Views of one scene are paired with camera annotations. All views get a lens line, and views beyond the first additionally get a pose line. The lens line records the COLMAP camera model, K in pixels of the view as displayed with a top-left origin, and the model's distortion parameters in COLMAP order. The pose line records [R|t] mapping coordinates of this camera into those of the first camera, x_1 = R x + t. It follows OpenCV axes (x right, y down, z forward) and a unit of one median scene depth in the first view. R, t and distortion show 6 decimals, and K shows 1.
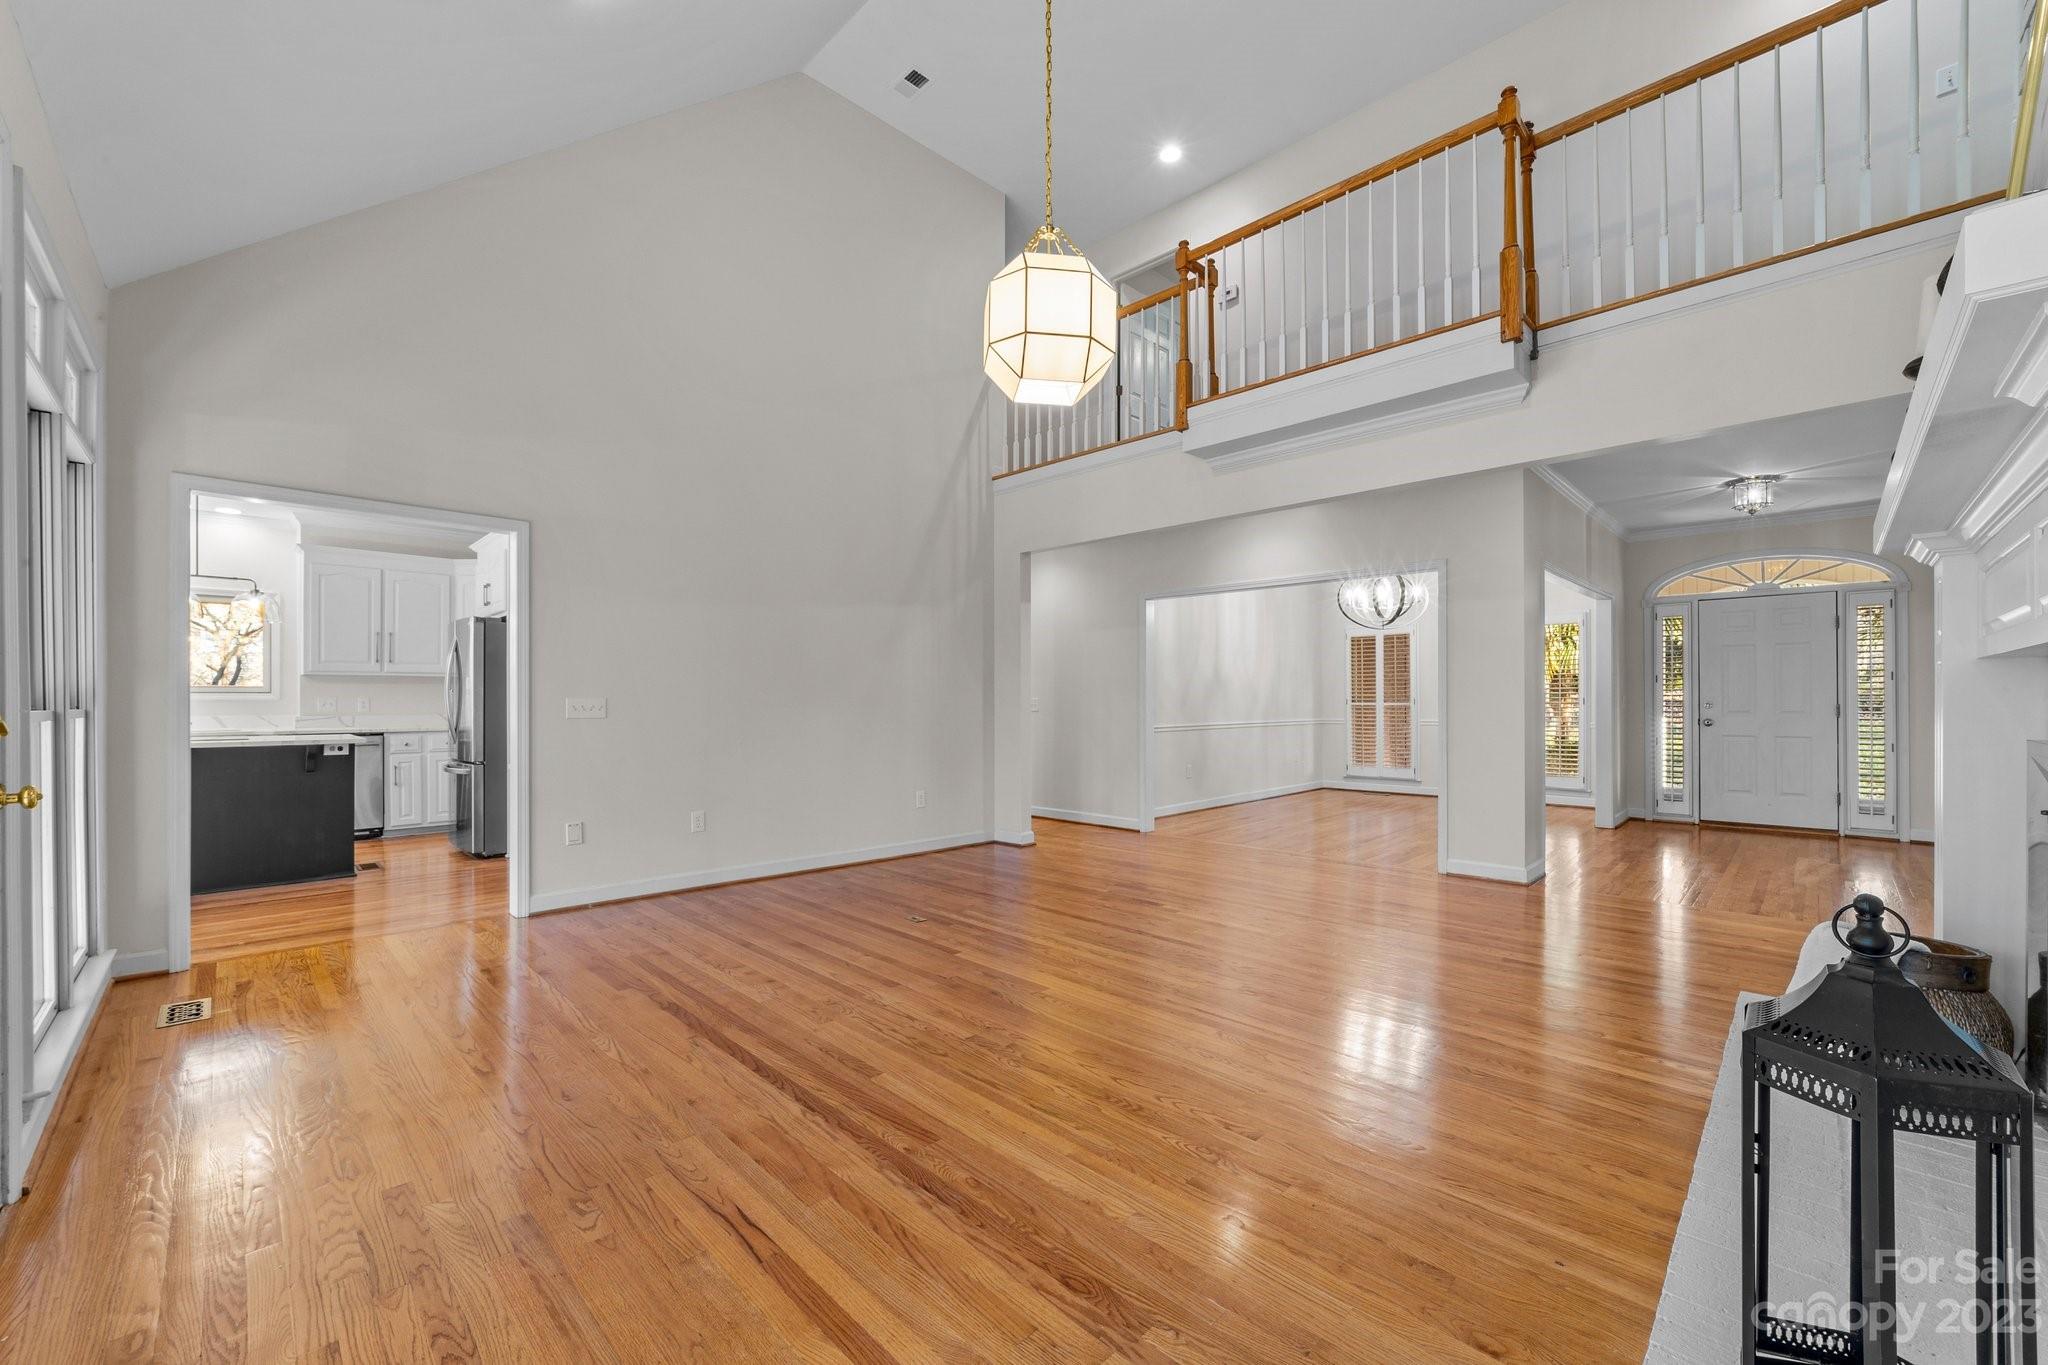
lens RADIAL K [[815.5, 0, 1029.9], [0, 815.5, 690.8], [0, 0, 1]] dist [-0.013424, 0.000190]
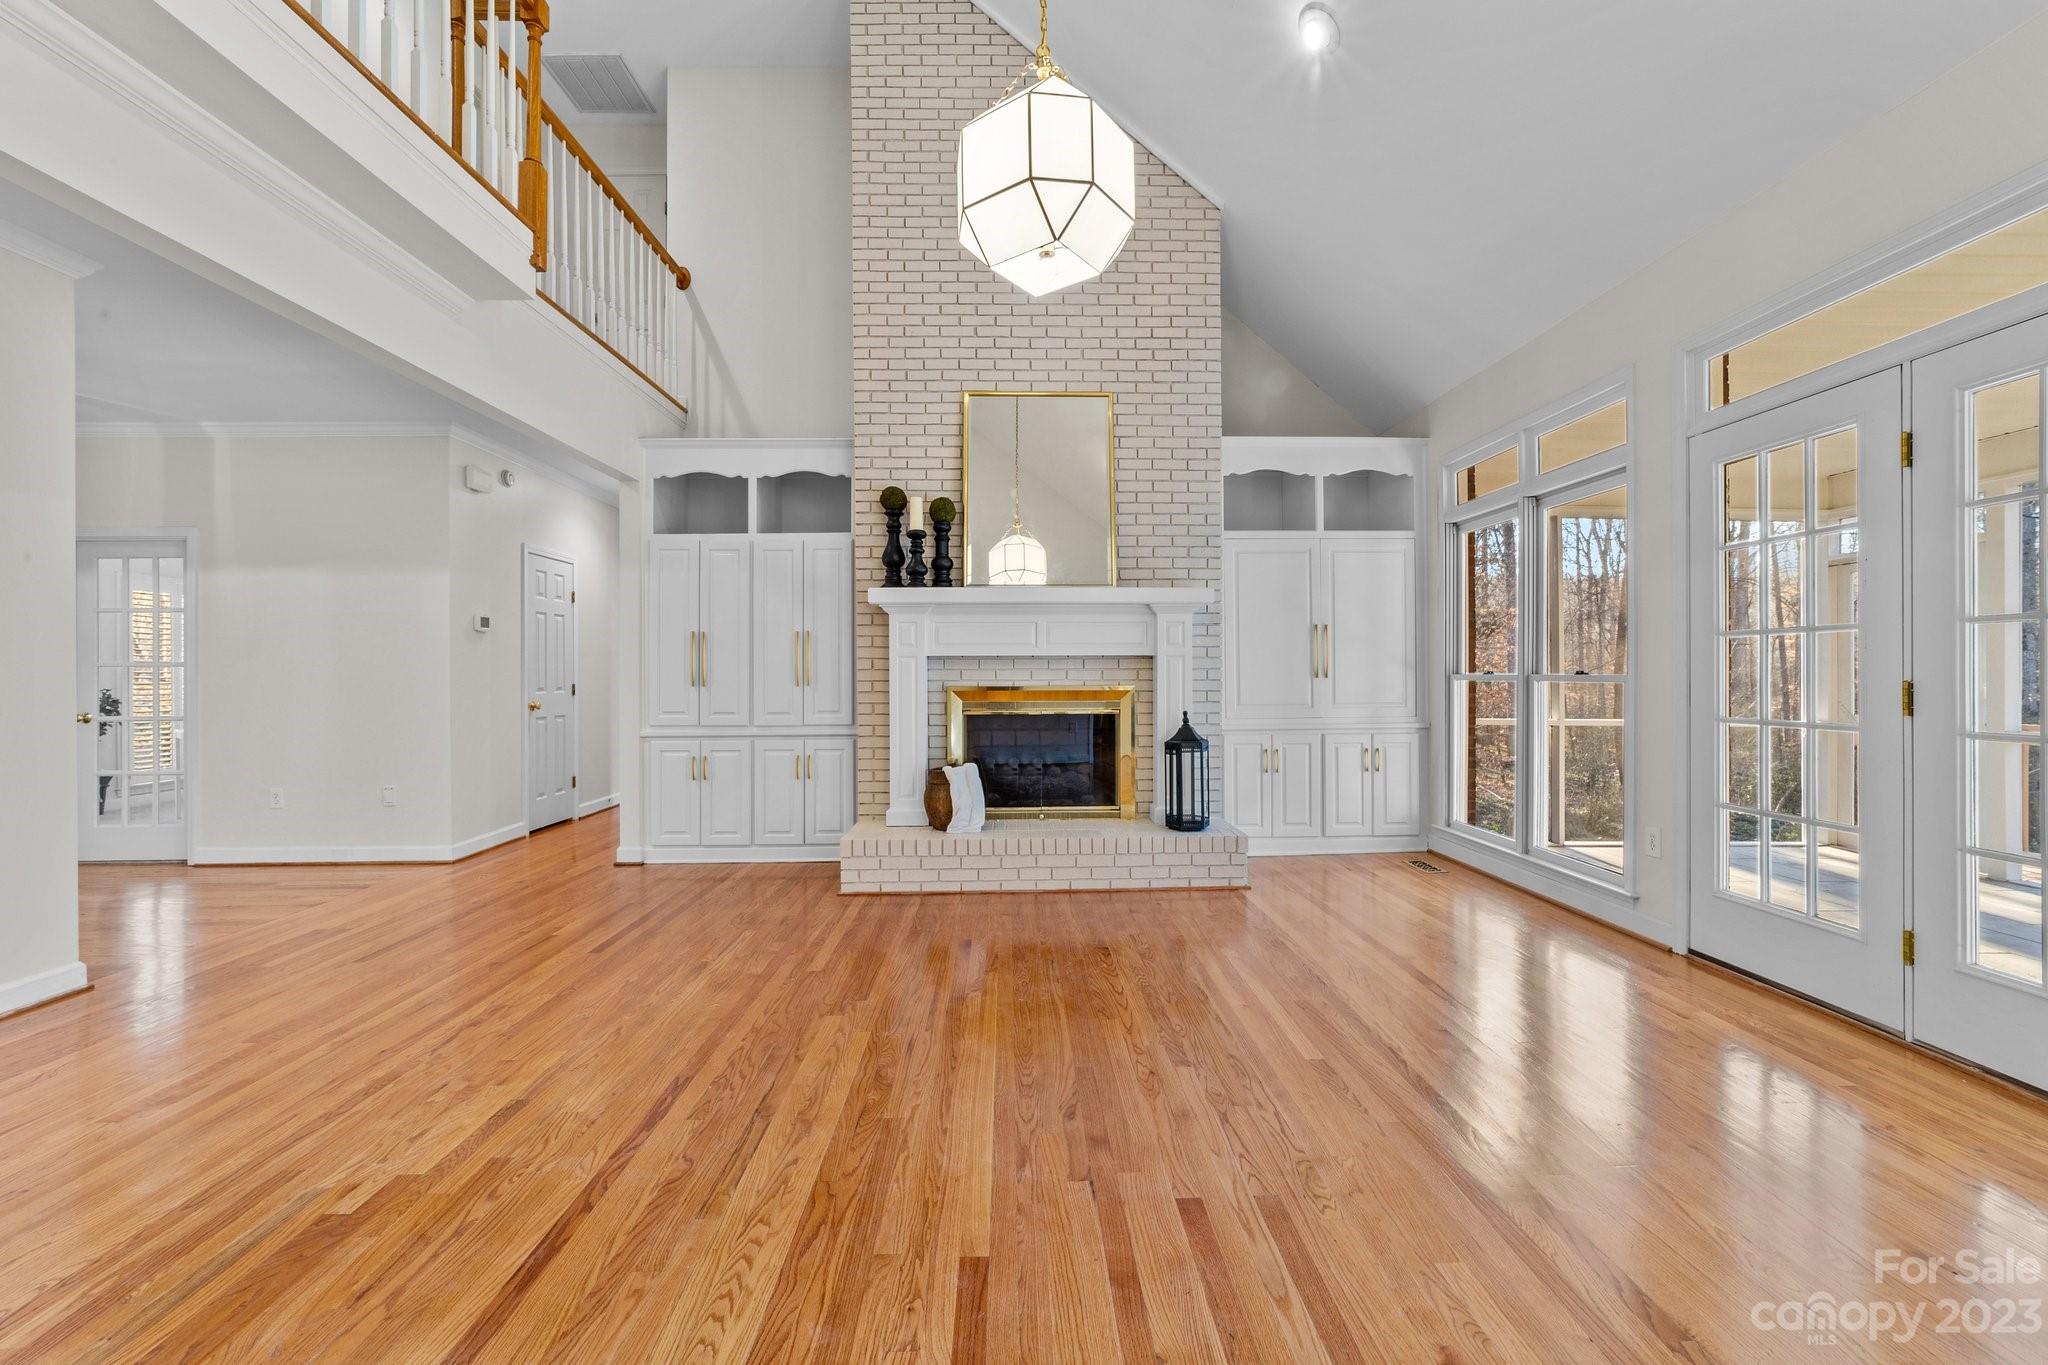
lens RADIAL K [[811.3, 0, 1022.6], [0, 811.3, 669.4], [0, 0, 1]] dist [-0.011280, 0.000442]
pose [[-0.717986, 0.008241, 0.696009, -0.360586], [0.000456, 0.999935, -0.011370, 0.015495], [-0.696057, -0.007846, -0.717943, 1.145394]]
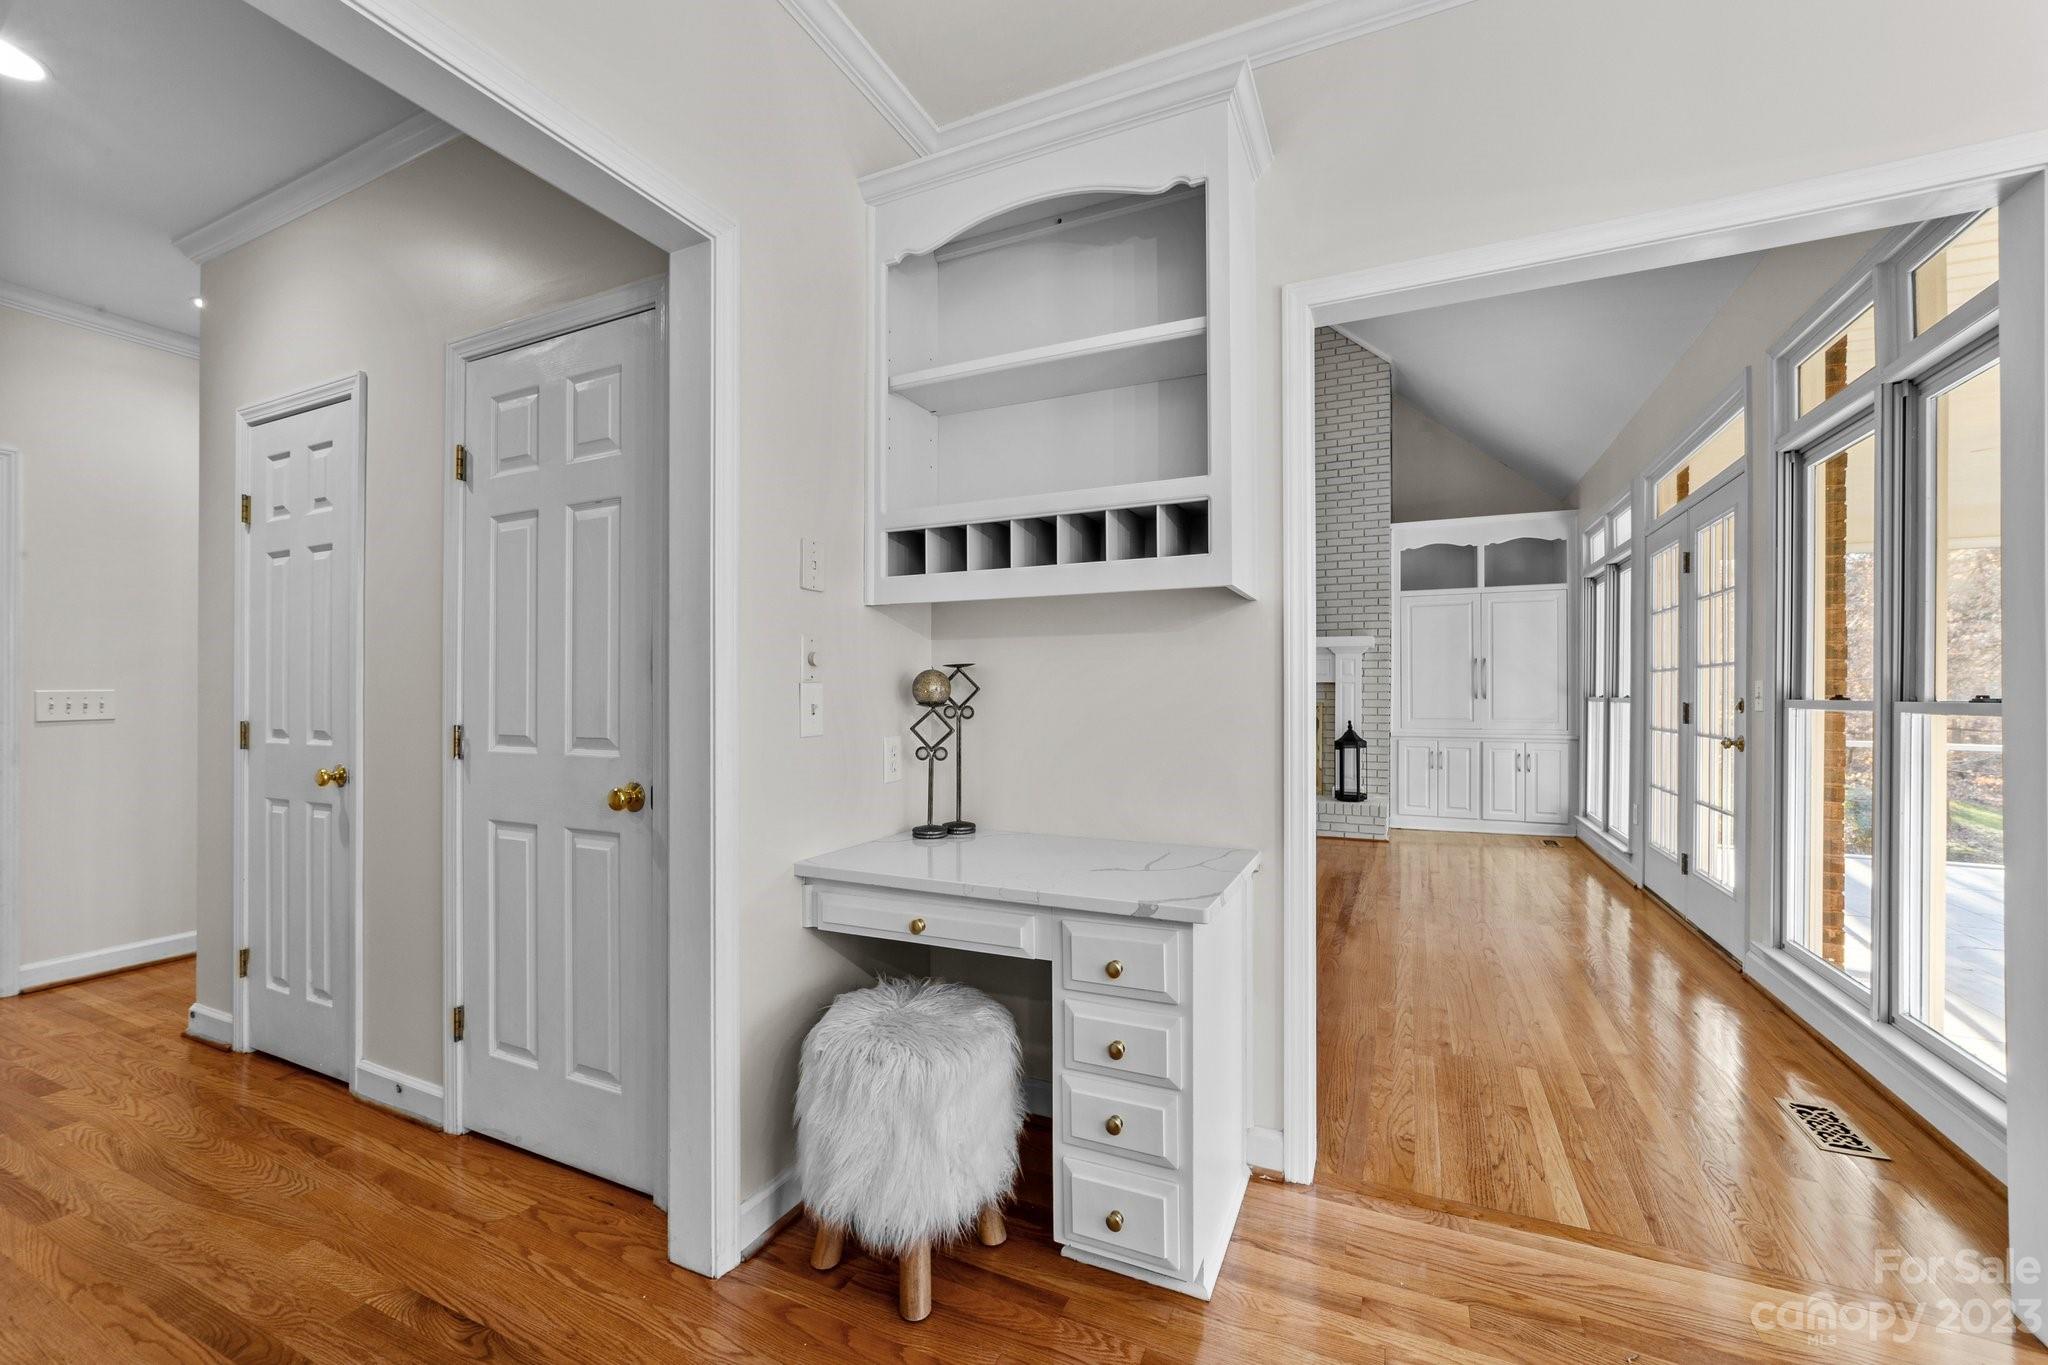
lens RADIAL K [[815.5, 0, 1029.9], [0, 815.5, 690.8], [0, 0, 1]] dist [-0.013424, 0.000190]
pose [[-0.337291, 0.002670, 0.941397, -1.046578], [-0.007992, 0.999952, -0.005699, 0.014513], [-0.941367, -0.009446, -0.337253, 1.343889]]
